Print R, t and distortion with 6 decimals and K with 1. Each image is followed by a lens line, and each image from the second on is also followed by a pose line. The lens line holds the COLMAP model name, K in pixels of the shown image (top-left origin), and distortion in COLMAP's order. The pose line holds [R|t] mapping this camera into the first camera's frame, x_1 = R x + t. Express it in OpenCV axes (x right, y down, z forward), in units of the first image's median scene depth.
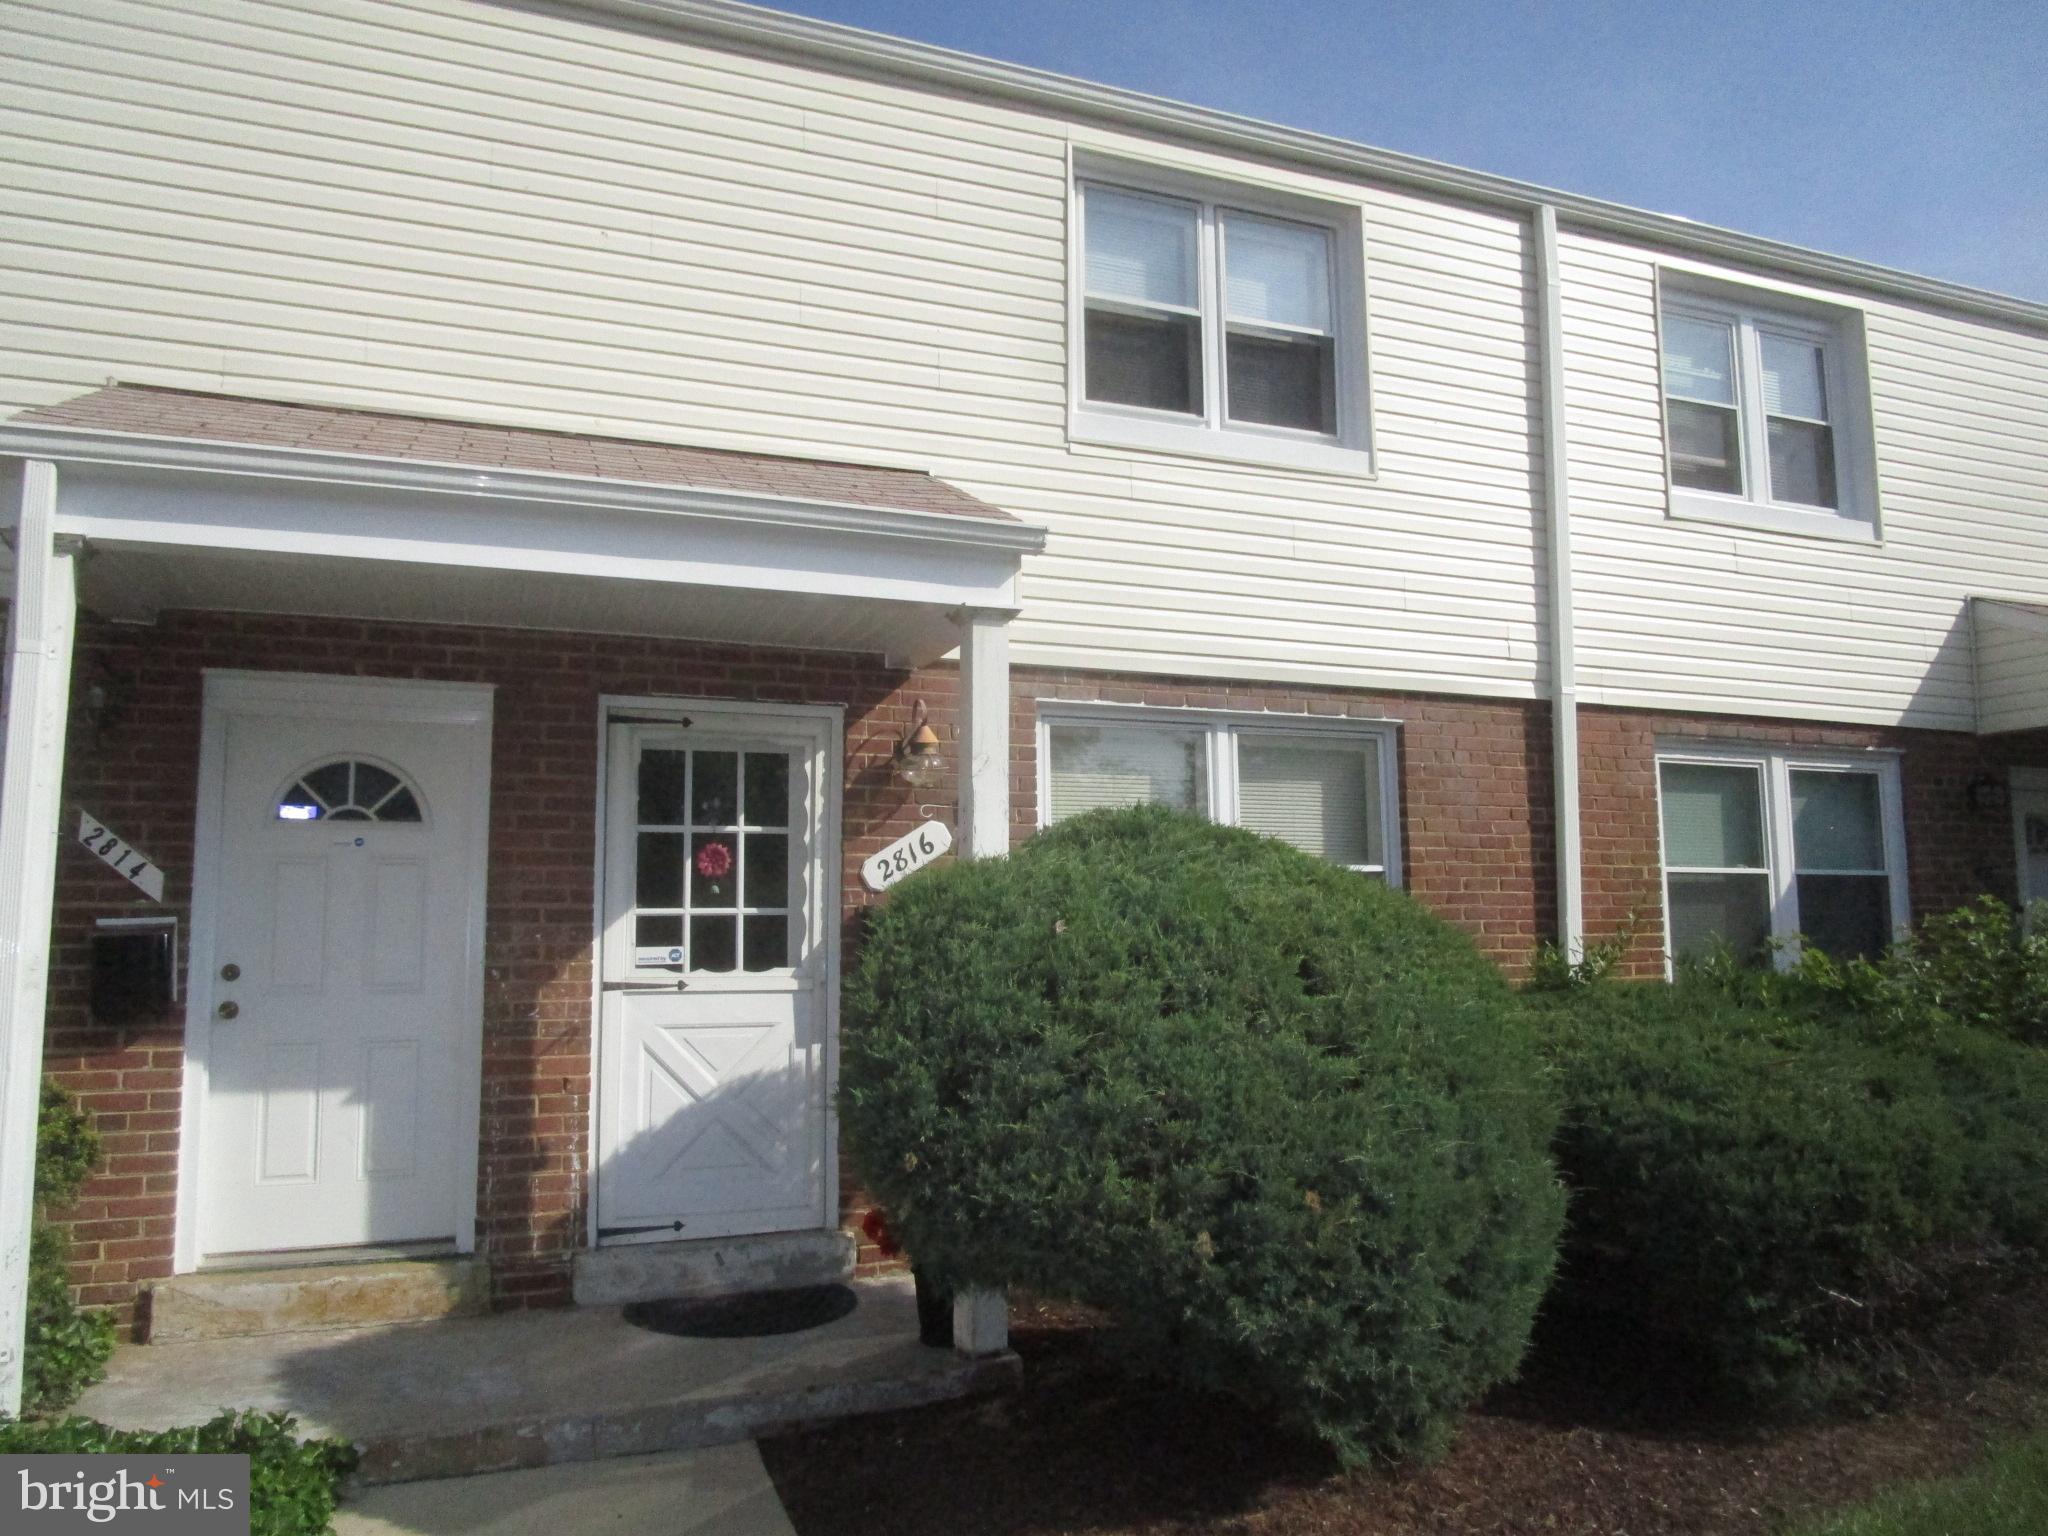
lens RADIAL K [[1453.2, 0, 1027.7], [0, 1453.2, 773.8], [0, 0, 1]] dist [-0.031289, 0.008511]
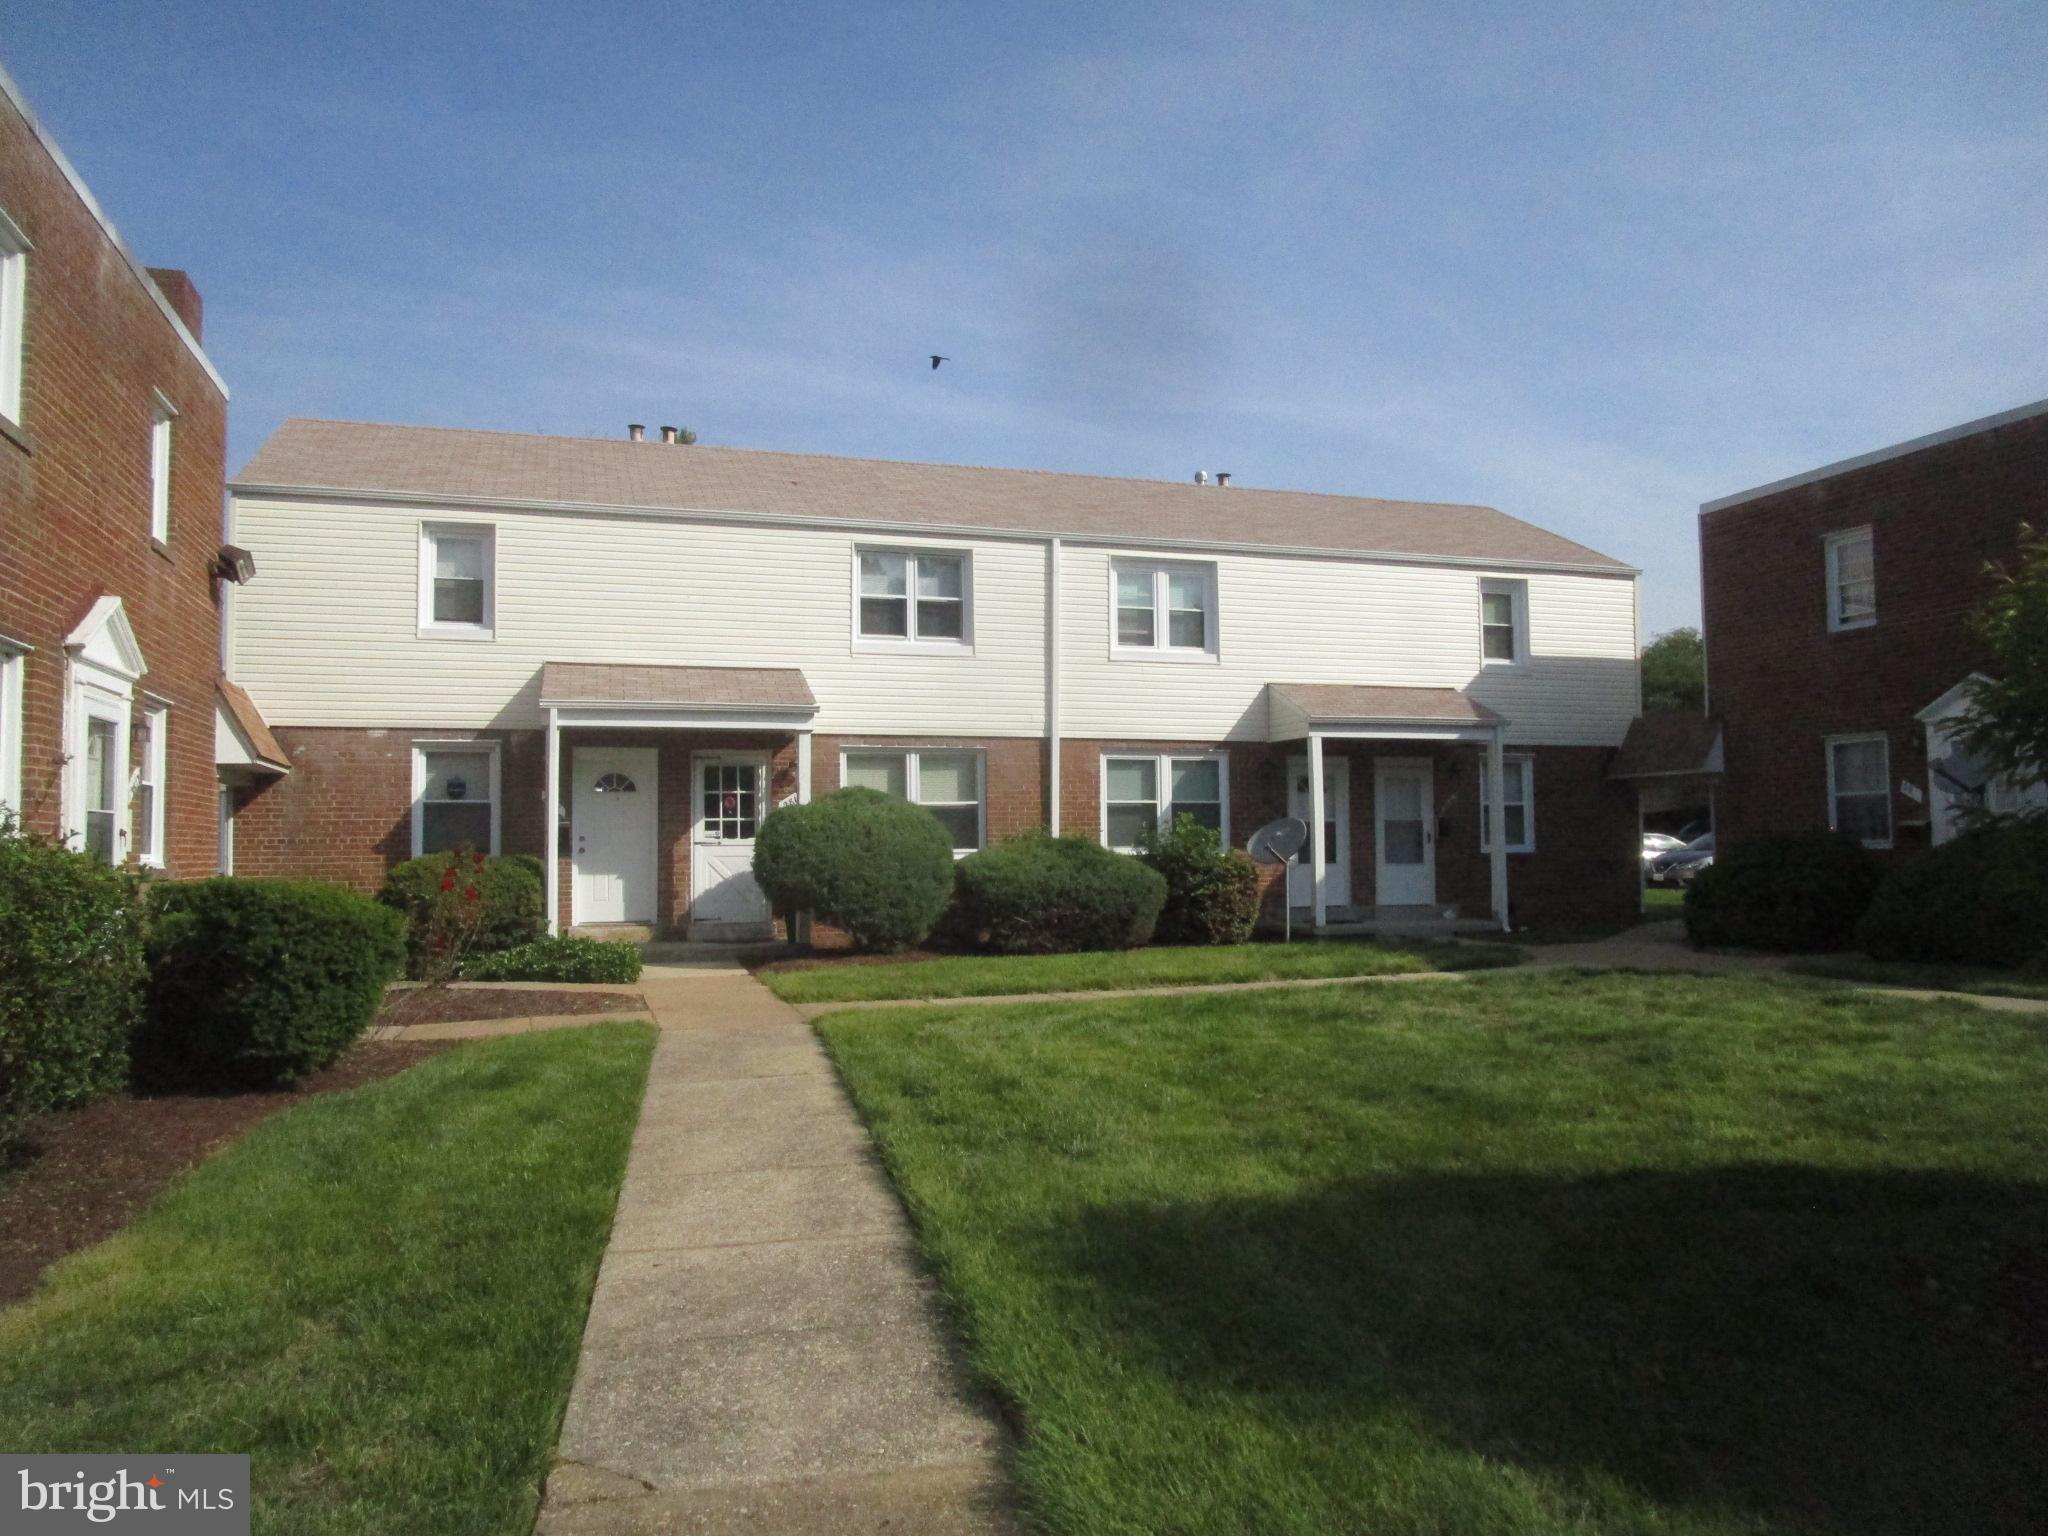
lens RADIAL K [[1453.2, 0, 1027.7], [0, 1453.2, 773.8], [0, 0, 1]] dist [-0.031289, 0.008511]
pose [[0.998808, -0.006114, -0.048431, 0.530673], [0.009100, 0.998055, 0.061675, -0.174132], [0.047959, -0.062042, 0.996921, -1.907598]]
